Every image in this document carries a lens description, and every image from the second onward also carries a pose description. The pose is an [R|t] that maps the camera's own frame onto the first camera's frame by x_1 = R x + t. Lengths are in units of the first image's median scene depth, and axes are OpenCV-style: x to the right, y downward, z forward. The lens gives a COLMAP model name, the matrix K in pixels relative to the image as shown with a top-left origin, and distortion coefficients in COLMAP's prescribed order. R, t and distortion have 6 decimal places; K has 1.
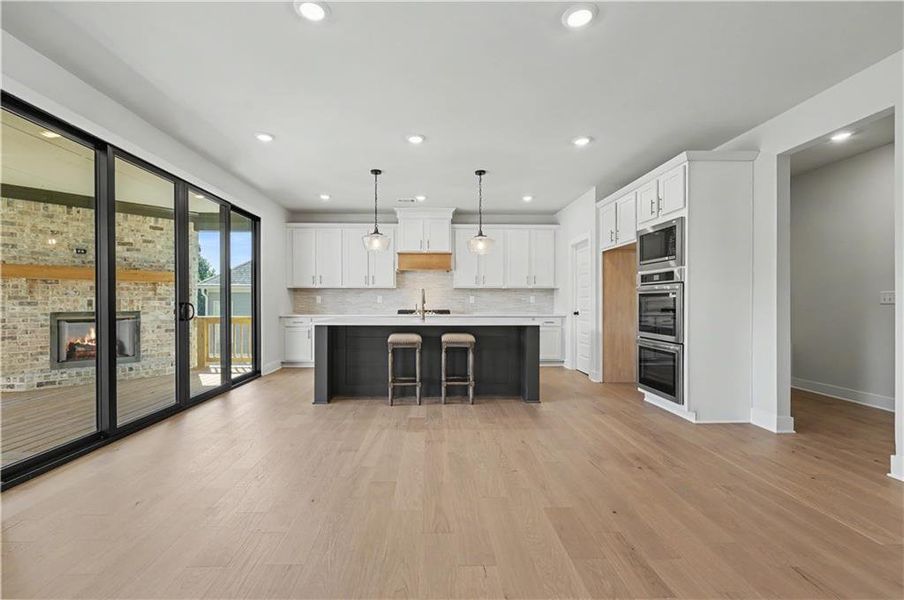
lens RADIAL K [[368.3, 0, 434.4], [0, 368.3, 303.4], [0, 0, 1]] dist [-0.001762, -0.000380]
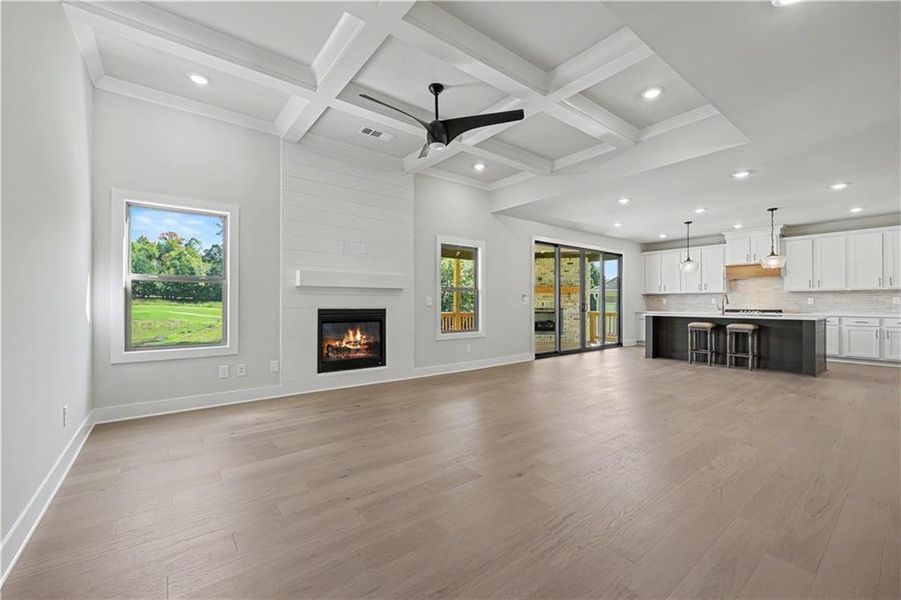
lens RADIAL K [[367.1, 0, 451.7], [0, 367.1, 302.1], [0, 0, 1]] dist [-0.001762, -0.000380]
pose [[0.592352, -0.002535, -0.805675, 0.438381], [-0.004511, 0.999969, -0.006463, 0.005960], [0.805666, 0.007463, 0.592323, -0.660797]]
